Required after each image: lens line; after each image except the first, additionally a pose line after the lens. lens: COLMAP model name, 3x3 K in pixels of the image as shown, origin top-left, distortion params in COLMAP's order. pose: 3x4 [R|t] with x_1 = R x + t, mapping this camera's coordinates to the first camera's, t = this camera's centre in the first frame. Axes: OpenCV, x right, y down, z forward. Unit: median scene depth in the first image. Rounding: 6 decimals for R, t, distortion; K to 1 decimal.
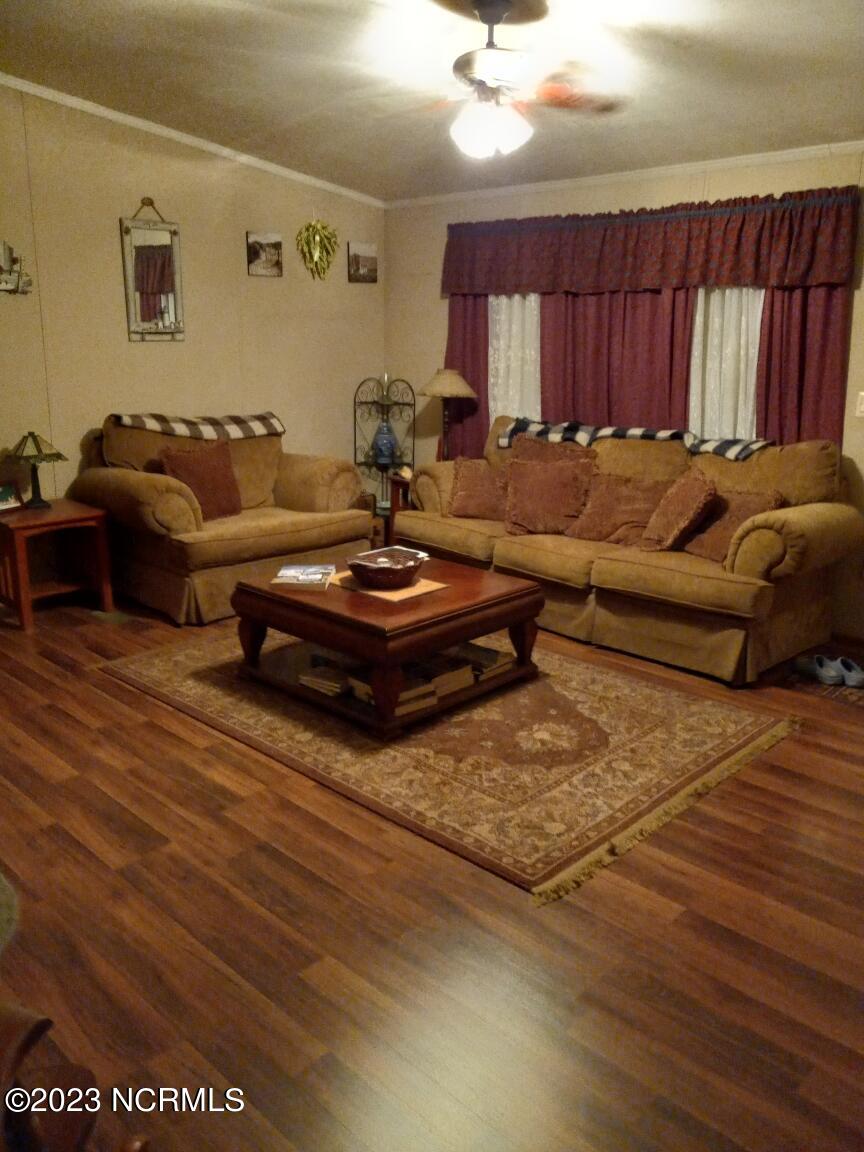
lens RADIAL K [[897.3, 0, 441.4], [0, 897.3, 573.2], [0, 0, 1]] dist [0.096075, -0.143179]
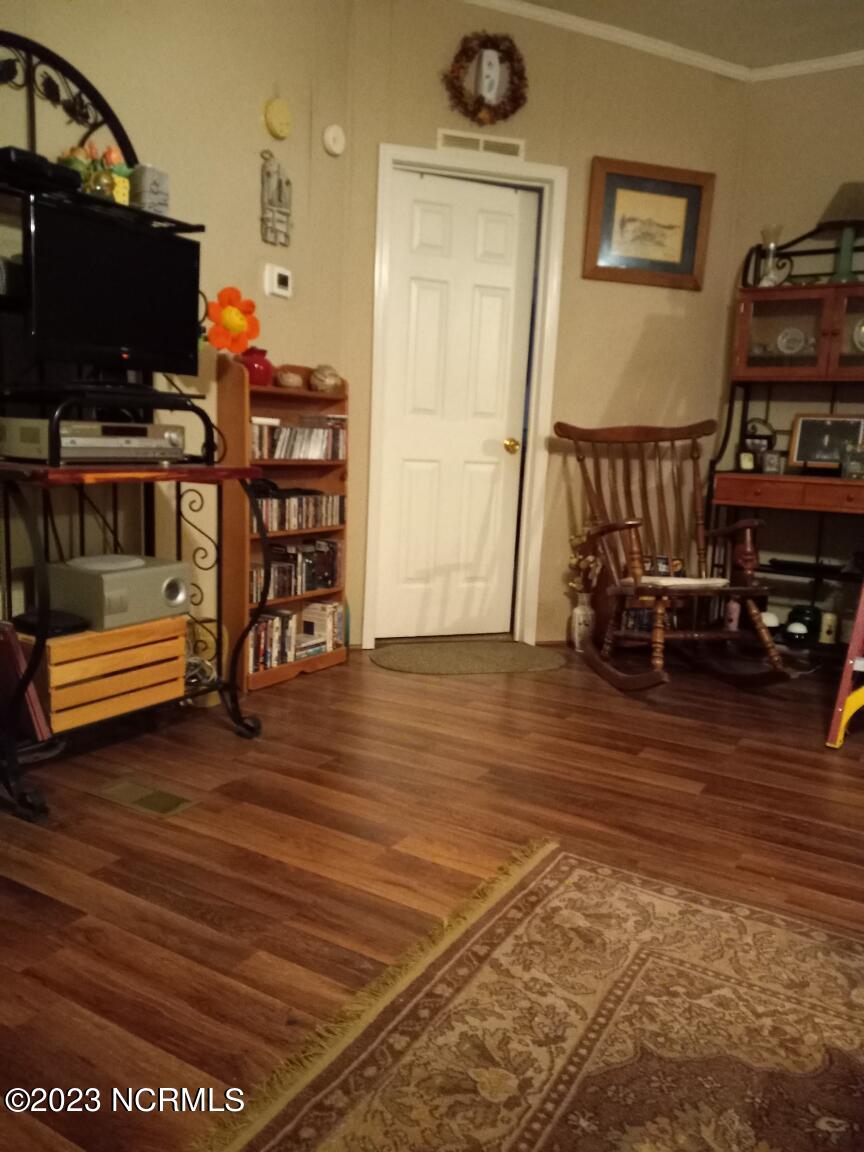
lens RADIAL K [[903.5, 0, 432.0], [0, 903.5, 576.0], [0, 0, 1]] dist [0.005104, 0.005027]
pose [[-0.973533, -0.020004, -0.227668, 0.363076], [-0.110264, 0.913667, 0.391222, -0.192369], [0.200187, 0.405971, -0.891691, 1.399578]]
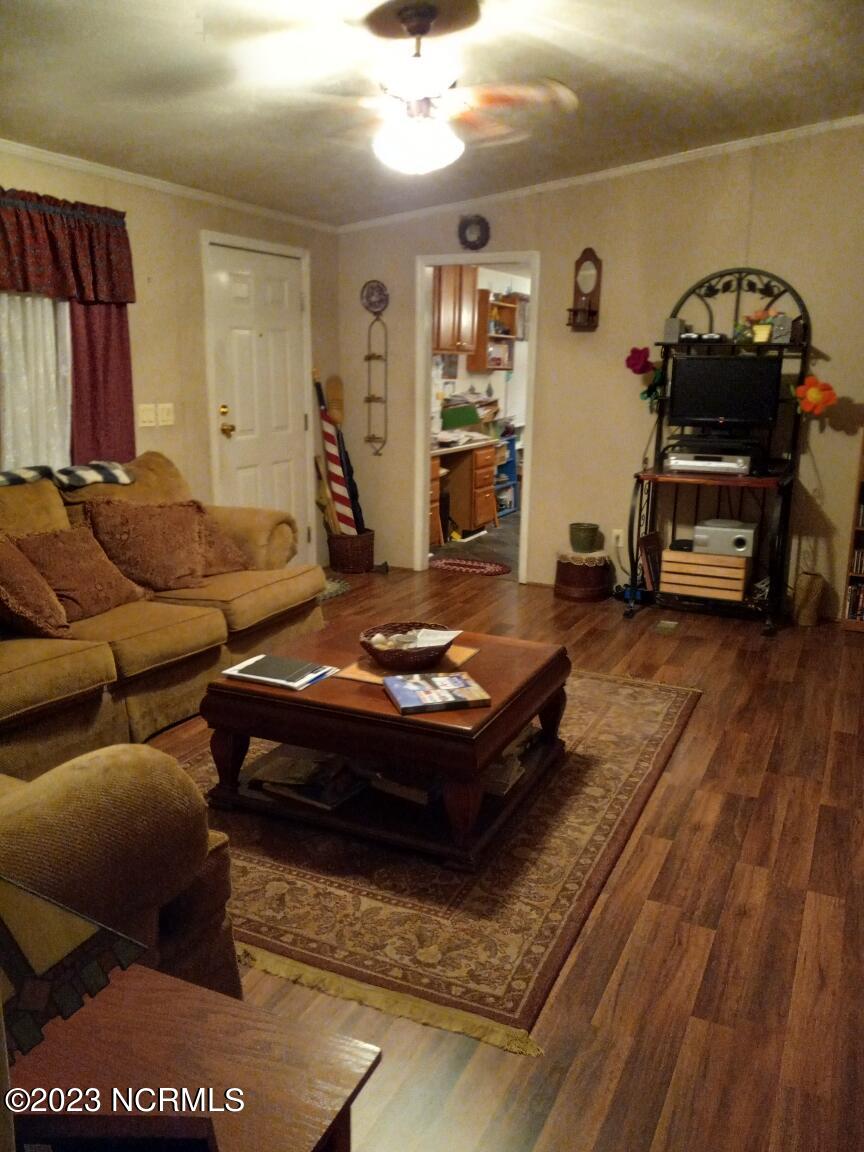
lens RADIAL K [[897.3, 0, 441.4], [0, 897.3, 573.2], [0, 0, 1]] dist [0.096075, -0.143179]
pose [[-0.311318, -0.228614, 0.922397, -1.047817], [0.223261, 0.925870, 0.304827, -0.397114], [-0.923707, 0.300834, -0.237199, 1.493300]]
